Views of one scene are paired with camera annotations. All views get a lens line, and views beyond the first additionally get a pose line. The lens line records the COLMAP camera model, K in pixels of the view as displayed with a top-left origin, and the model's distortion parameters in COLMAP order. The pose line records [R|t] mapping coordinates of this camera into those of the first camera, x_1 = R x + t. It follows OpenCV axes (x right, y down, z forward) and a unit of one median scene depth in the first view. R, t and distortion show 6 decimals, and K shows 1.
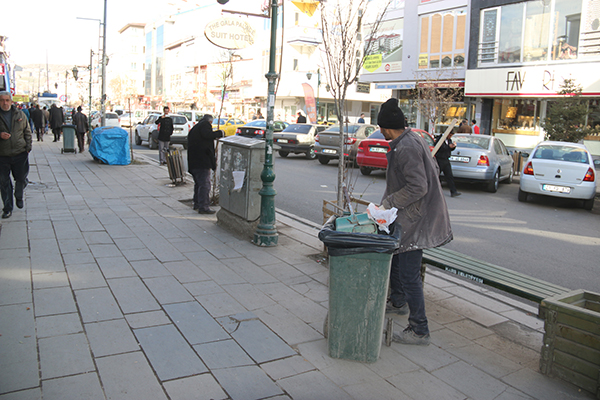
lens RADIAL K [[484.4, 0, 300.0], [0, 484.4, 200.0], [0, 0, 1]] dist [-0.164023, 0.102758]
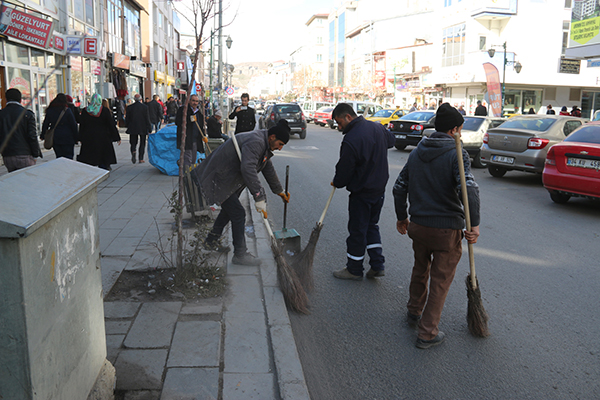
lens RADIAL K [[484.4, 0, 300.0], [0, 484.4, 200.0], [0, 0, 1]] dist [-0.164023, 0.102758]
pose [[0.920333, 0.046640, -0.388344, 0.035332], [-0.040637, 0.998894, 0.023660, -0.030583], [0.389018, -0.005994, 0.921211, 0.194403]]
